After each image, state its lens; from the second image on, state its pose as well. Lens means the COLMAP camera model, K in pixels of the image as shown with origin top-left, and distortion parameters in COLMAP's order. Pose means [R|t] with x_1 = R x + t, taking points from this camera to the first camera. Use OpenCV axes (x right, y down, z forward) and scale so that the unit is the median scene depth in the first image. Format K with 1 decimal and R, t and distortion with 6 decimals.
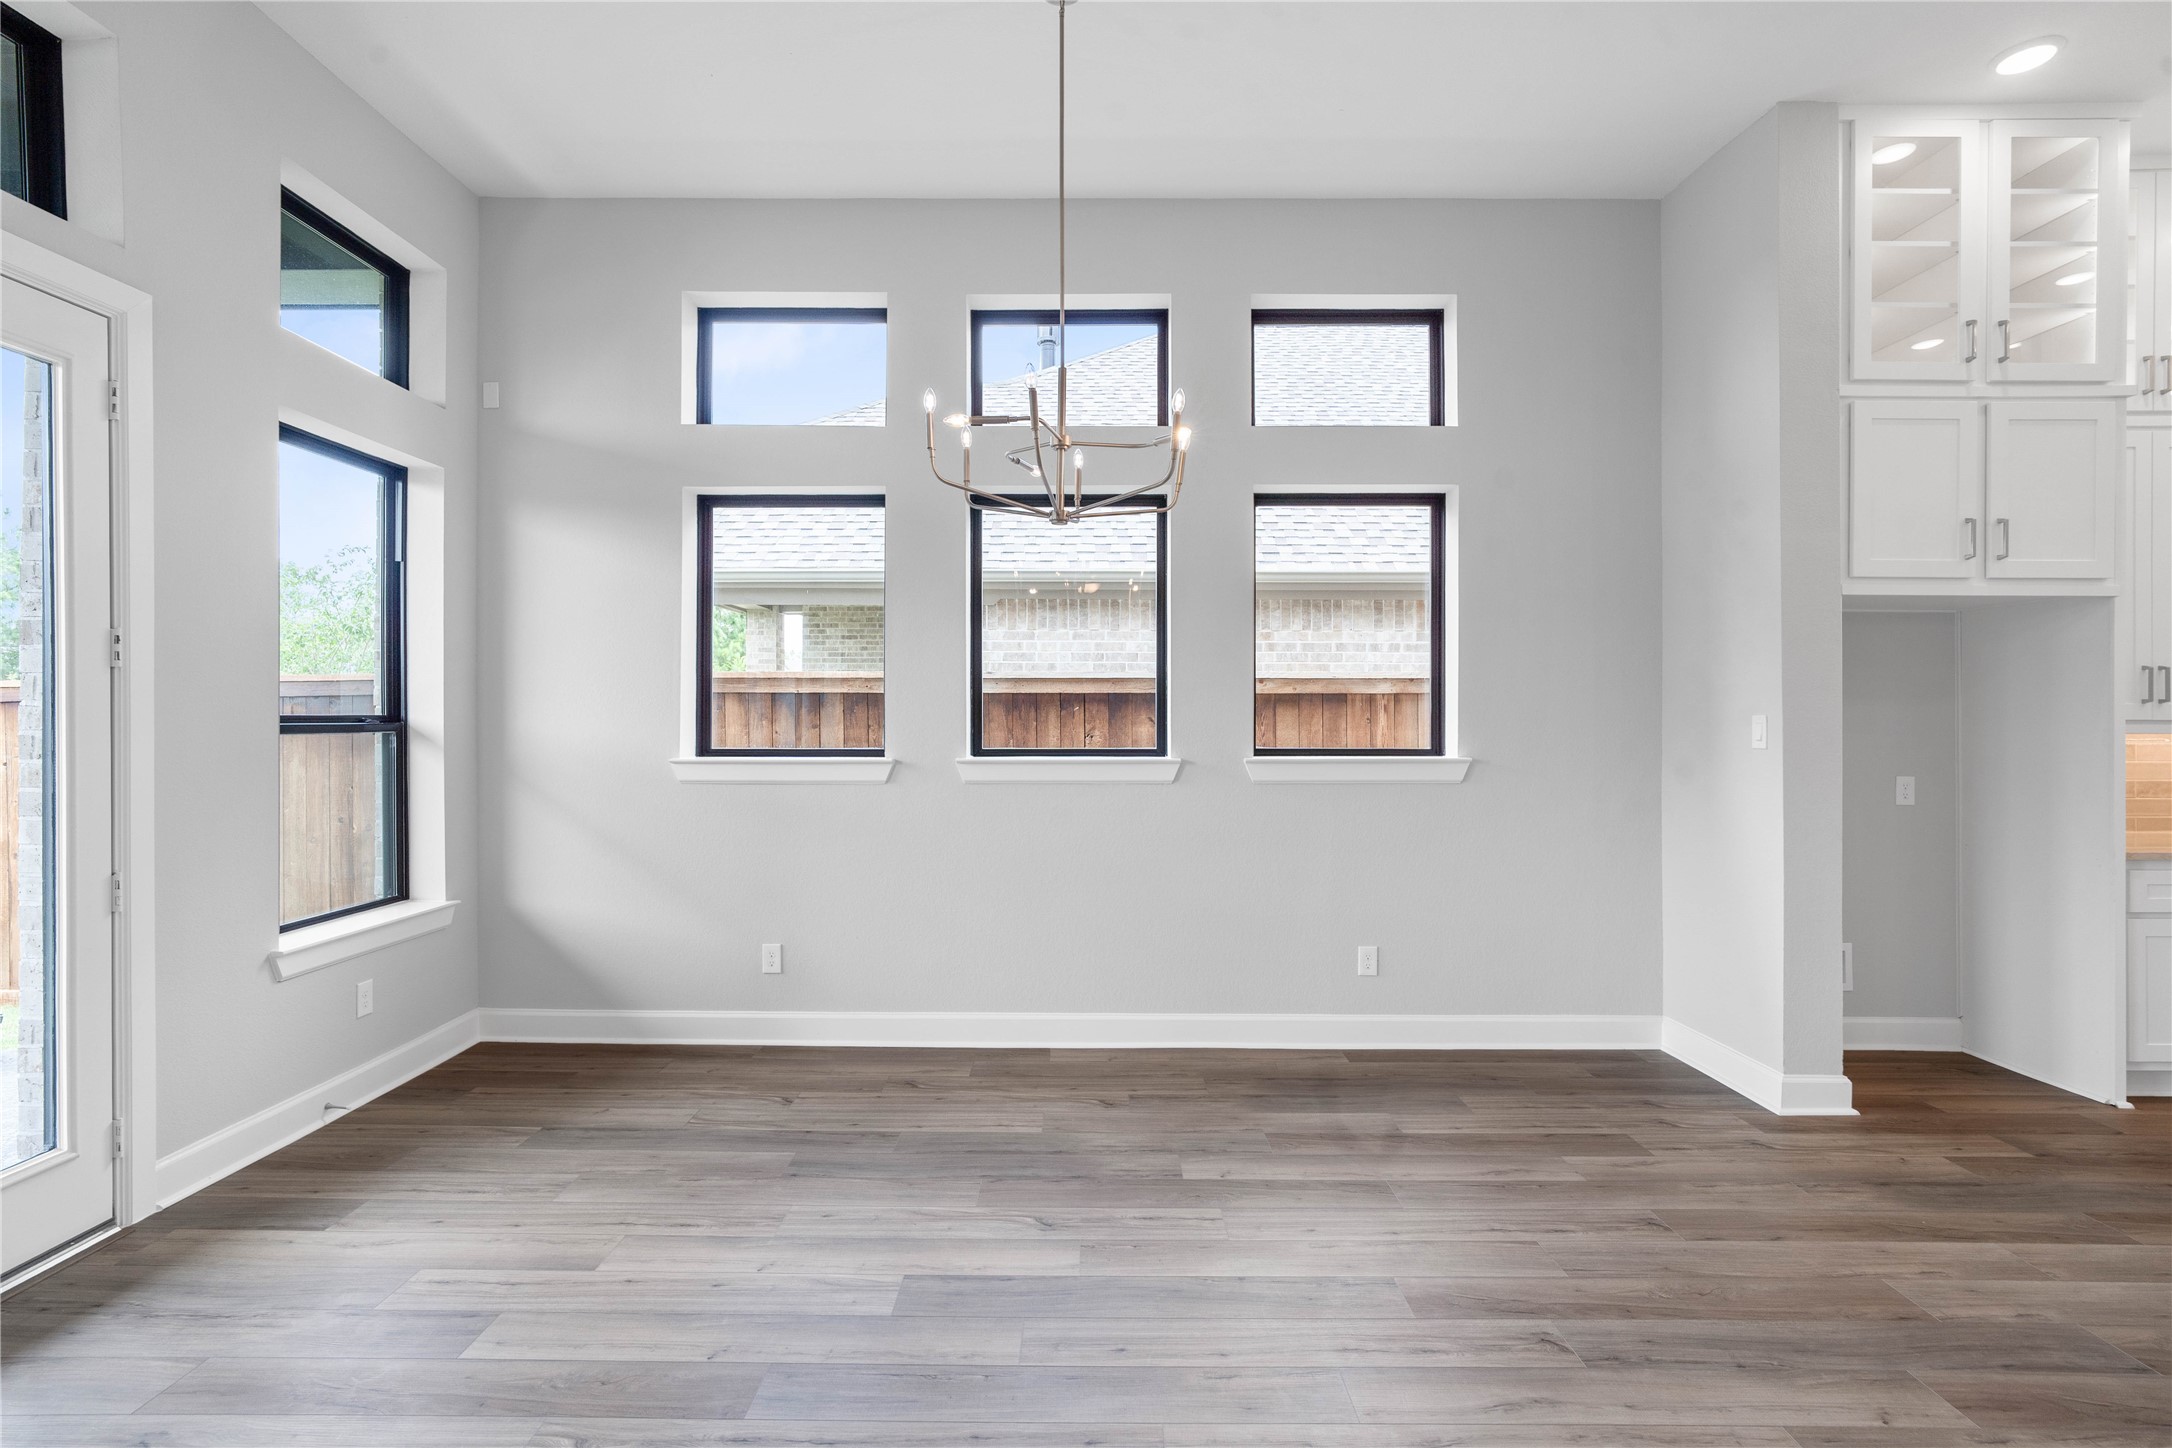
lens RADIAL K [[1027.5, 0, 1075.4], [0, 1027.5, 718.8], [0, 0, 1]] dist [-0.018050, 0.008900]
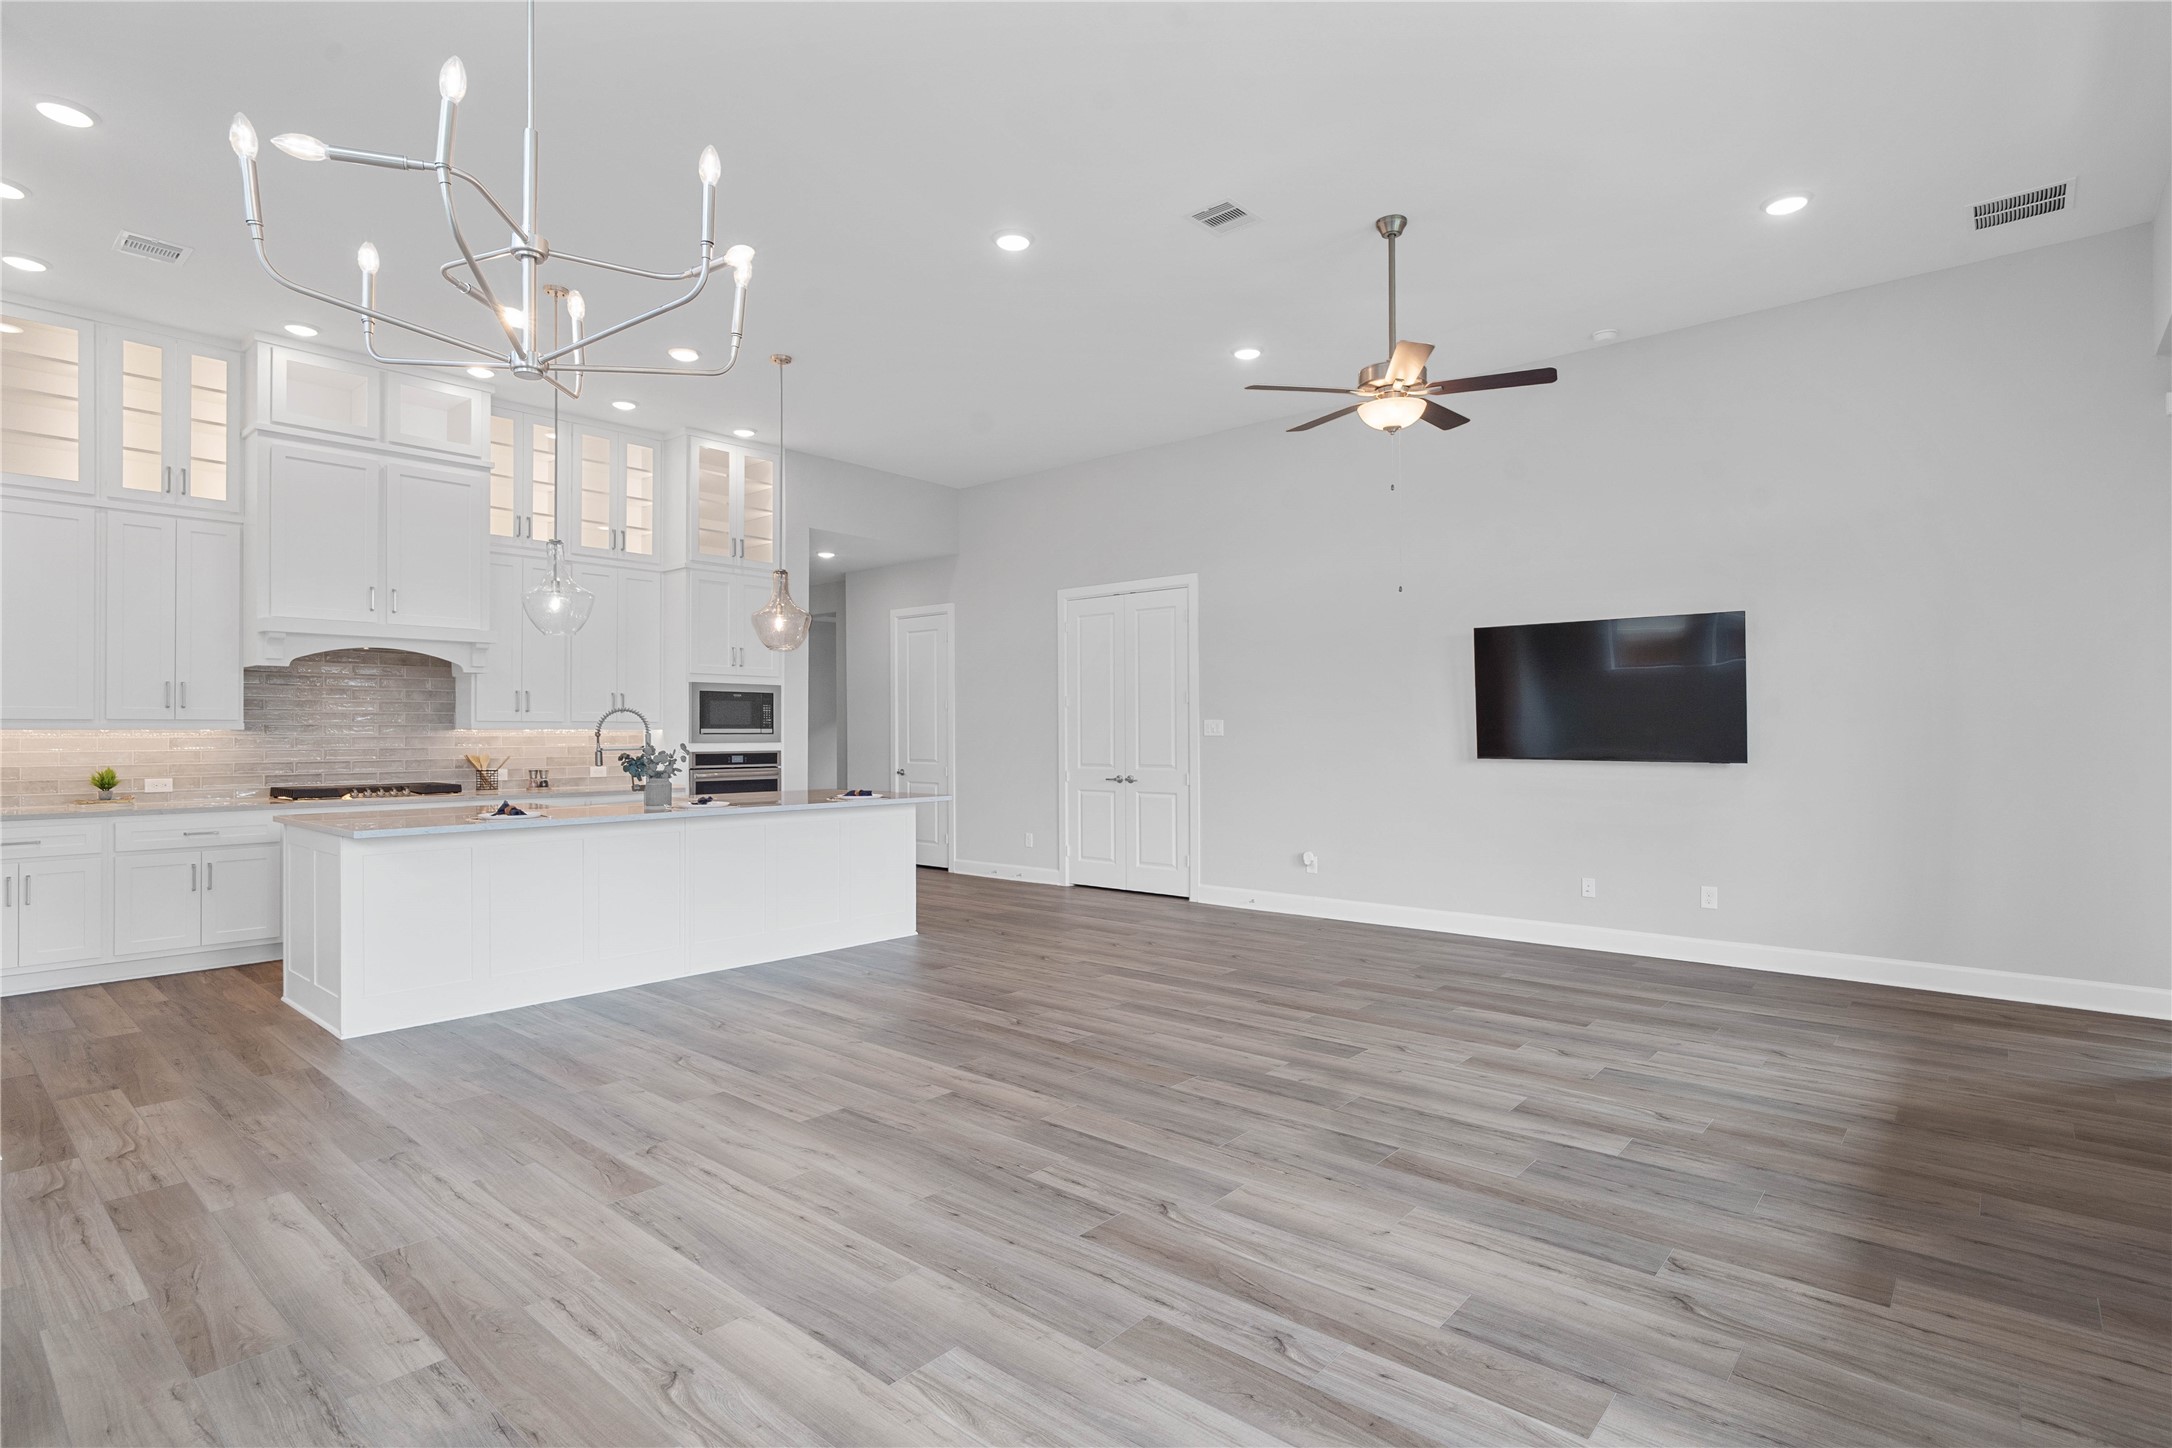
lens RADIAL K [[1027.5, 0, 1197.1], [0, 1027.5, 731.0], [0, 0, 1]] dist [-0.018050, 0.008900]
pose [[-0.823936, -0.000466, 0.566683, -0.533894], [-0.000064, 1.000000, 0.000729, 0.016734], [-0.566683, 0.000564, -0.823936, 0.961372]]
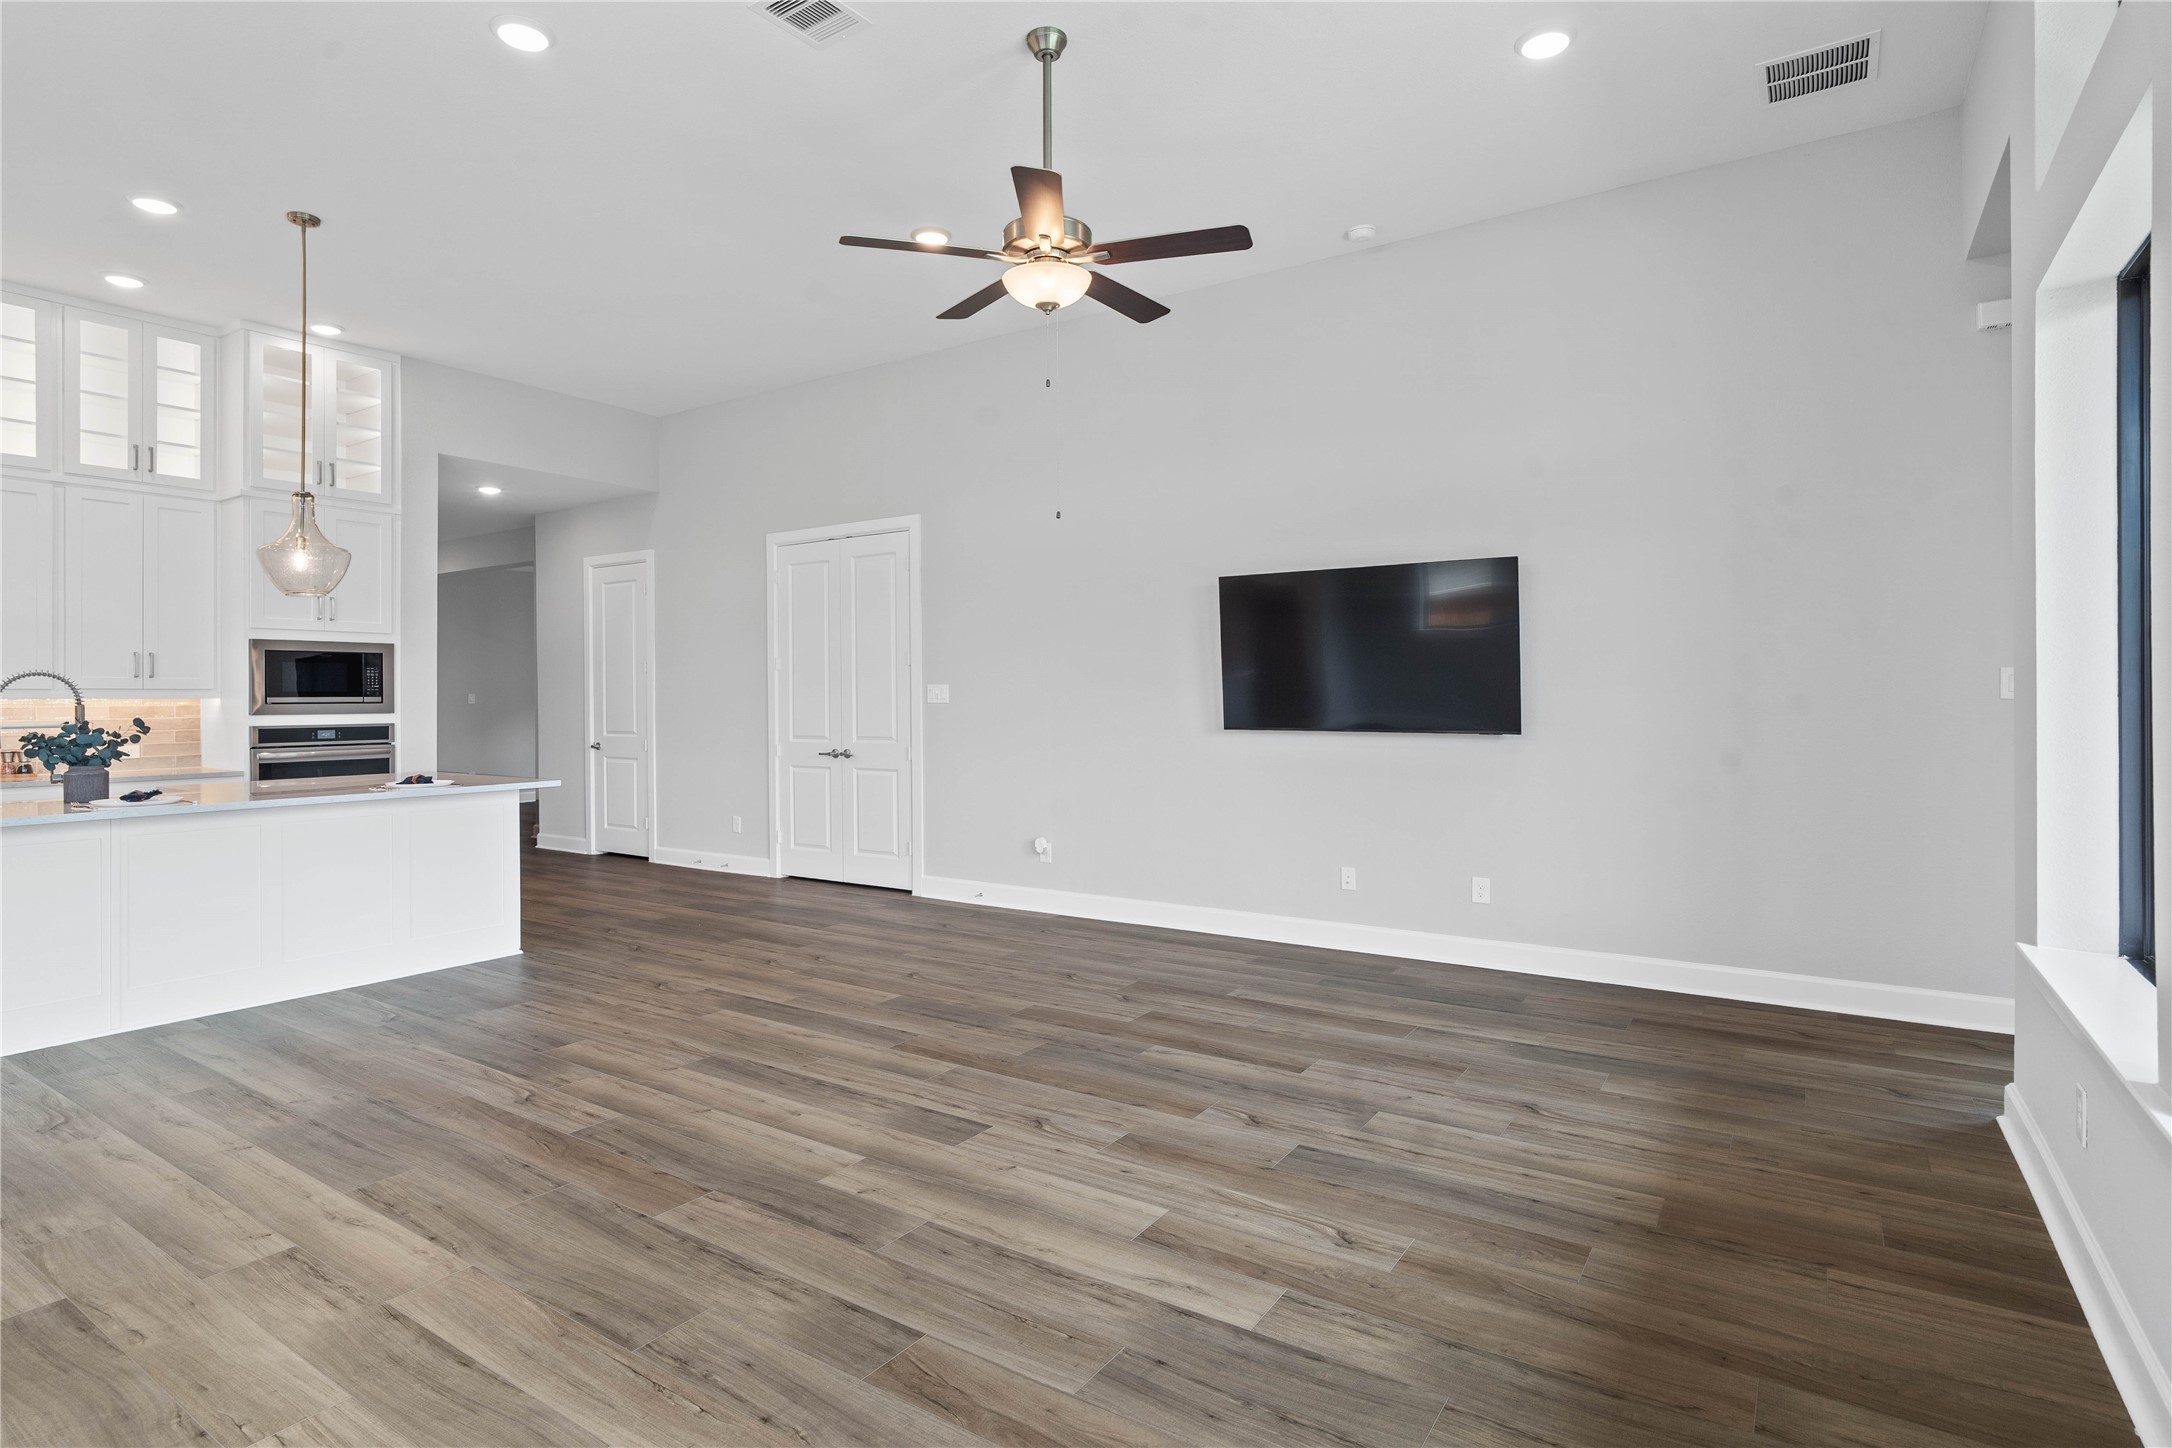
lens RADIAL K [[1027.5, 0, 1134.7], [0, 1027.5, 696.3], [0, 0, 1]] dist [-0.018050, 0.008900]
pose [[-0.868082, 0.001441, 0.496418, -0.568216], [0.002892, 0.999993, 0.002155, 0.013253], [-0.496412, 0.003306, -0.868081, 0.601107]]
